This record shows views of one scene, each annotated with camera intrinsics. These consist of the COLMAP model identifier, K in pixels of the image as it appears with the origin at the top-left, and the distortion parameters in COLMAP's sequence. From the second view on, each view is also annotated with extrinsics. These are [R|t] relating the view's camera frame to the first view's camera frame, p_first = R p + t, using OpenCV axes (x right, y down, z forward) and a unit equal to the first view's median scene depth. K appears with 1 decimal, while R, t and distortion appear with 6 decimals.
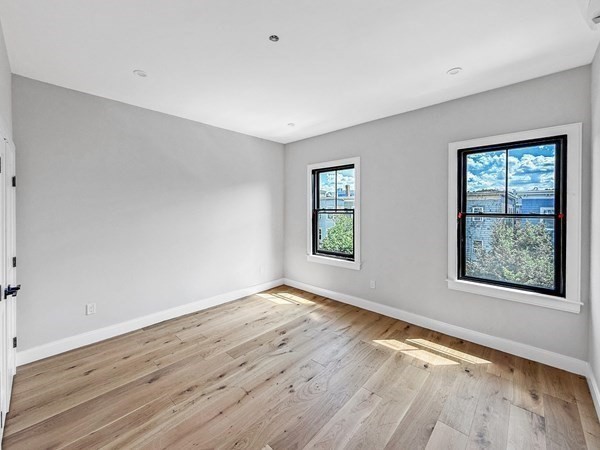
lens RADIAL K [[246.4, 0, 299.0], [0, 246.4, 211.7], [0, 0, 1]] dist [-0.001999, -0.000152]
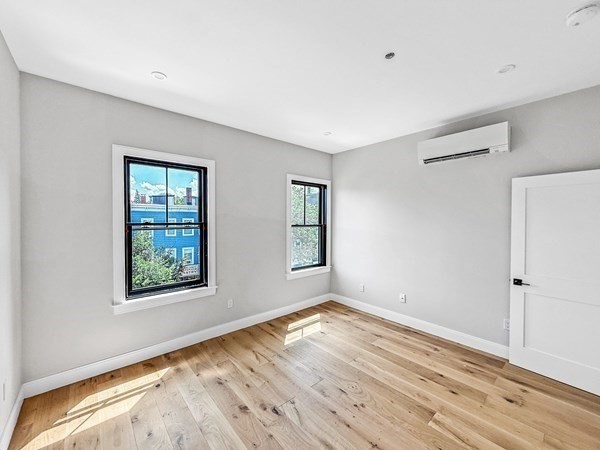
lens RADIAL K [[241.9, 0, 300.0], [0, 241.9, 225.0], [0, 0, 1]] dist [0.000839, 0.000128]
pose [[0.097577, -0.026523, 0.994874, -0.728822], [0.002727, 0.999648, 0.026382, -0.031209], [-0.995224, 0.000139, 0.097615, 0.818618]]
